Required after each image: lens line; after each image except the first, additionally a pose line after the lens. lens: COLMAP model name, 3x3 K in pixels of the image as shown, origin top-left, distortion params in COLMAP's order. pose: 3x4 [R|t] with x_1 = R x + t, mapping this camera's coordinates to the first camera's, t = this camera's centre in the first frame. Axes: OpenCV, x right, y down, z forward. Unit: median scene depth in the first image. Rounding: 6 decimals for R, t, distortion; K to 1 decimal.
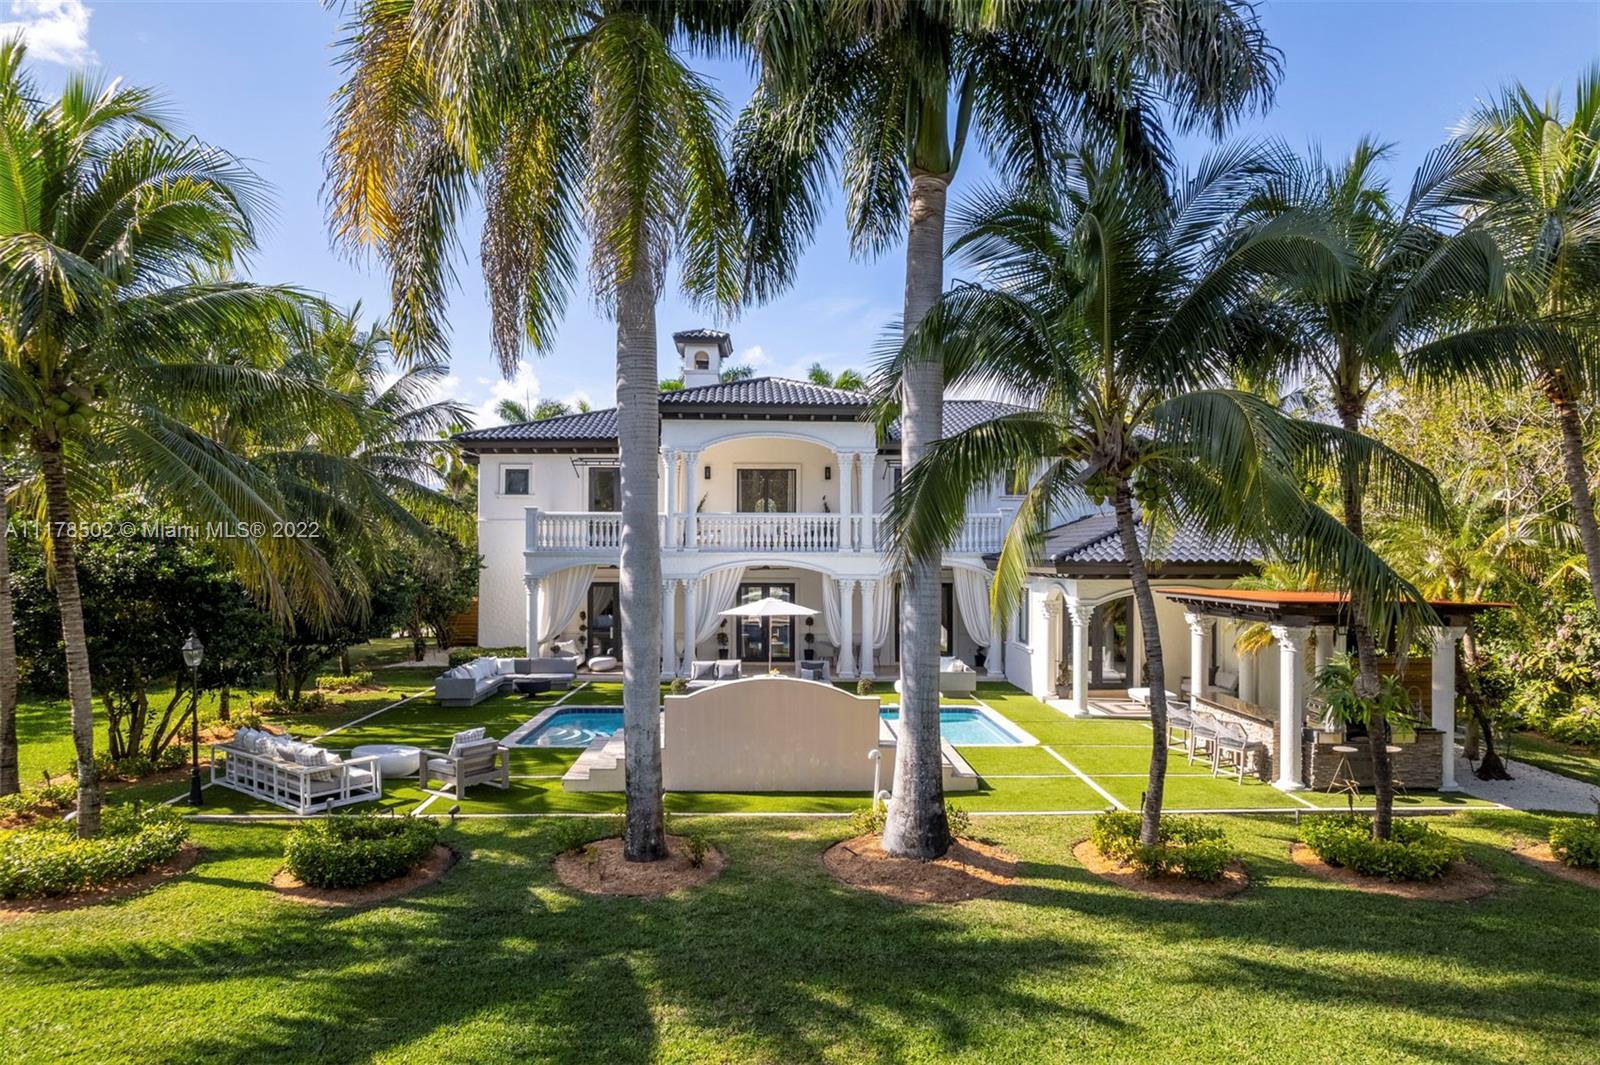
lens RADIAL K [[1028.3, 0, 797.5], [0, 1028.3, 541.0], [0, 0, 1]] dist [-0.070175, 0.036584]
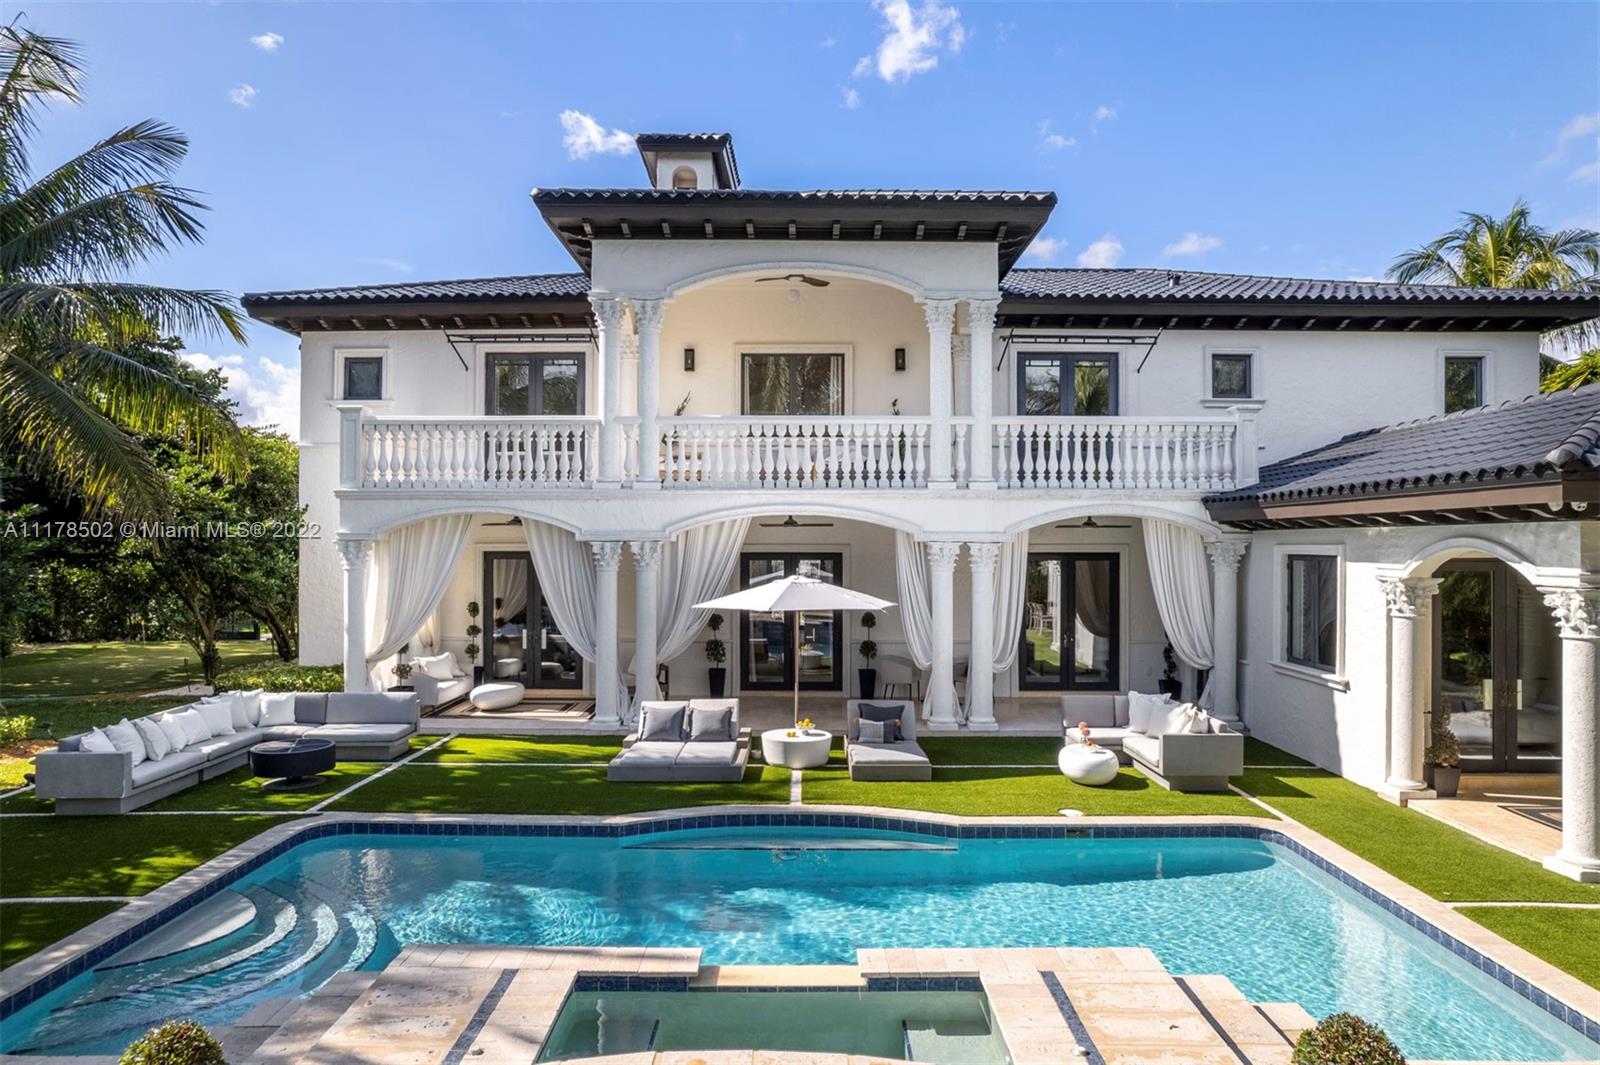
lens RADIAL K [[1028.3, 0, 795.2], [0, 1028.3, 540.3], [0, 0, 1]] dist [-0.070175, 0.036584]
pose [[0.999264, -0.001408, -0.038335, -0.008244], [0.001710, 0.999968, 0.007853, 0.034926], [0.038322, -0.007913, 0.999234, 0.508210]]
